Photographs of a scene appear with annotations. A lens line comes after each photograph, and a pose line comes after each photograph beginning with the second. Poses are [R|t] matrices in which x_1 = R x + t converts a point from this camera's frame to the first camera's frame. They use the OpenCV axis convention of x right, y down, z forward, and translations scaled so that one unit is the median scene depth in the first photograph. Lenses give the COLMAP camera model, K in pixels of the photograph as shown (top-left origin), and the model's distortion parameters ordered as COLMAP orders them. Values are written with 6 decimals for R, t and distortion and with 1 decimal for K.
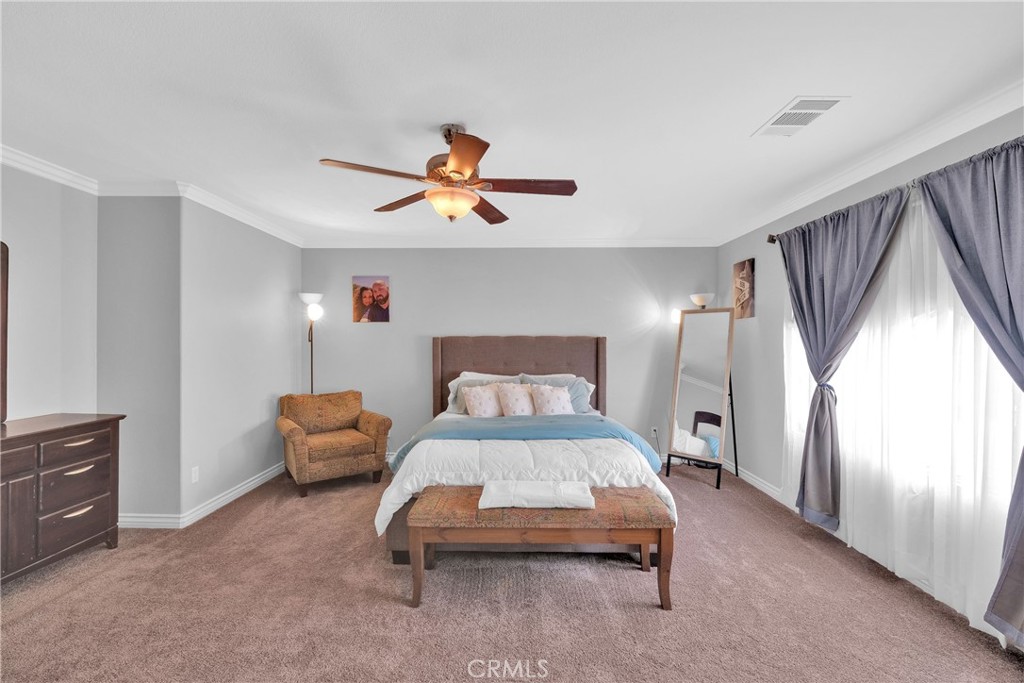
lens RADIAL K [[438.2, 0, 513.6], [0, 438.2, 341.8], [0, 0, 1]] dist [-0.006573, 0.000487]
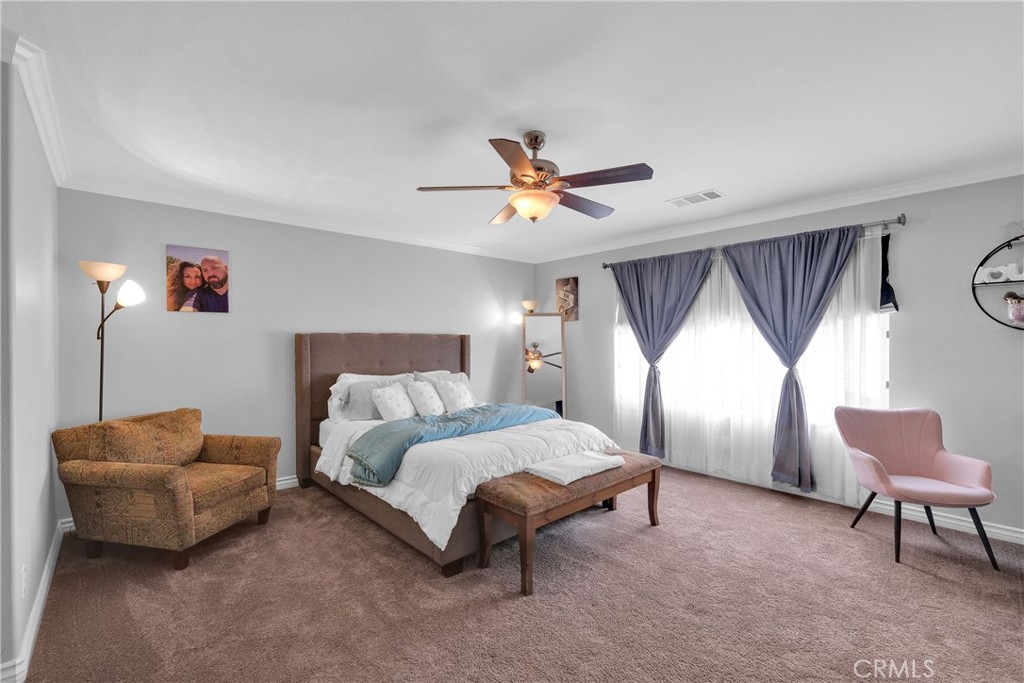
lens RADIAL K [[438.2, 0, 513.8], [0, 438.2, 341.1], [0, 0, 1]] dist [-0.006573, 0.000487]
pose [[0.734046, -0.002264, 0.679096, -0.494622], [0.005250, 0.999983, -0.002341, 0.008040], [-0.679080, 0.005283, 0.734045, 0.140617]]
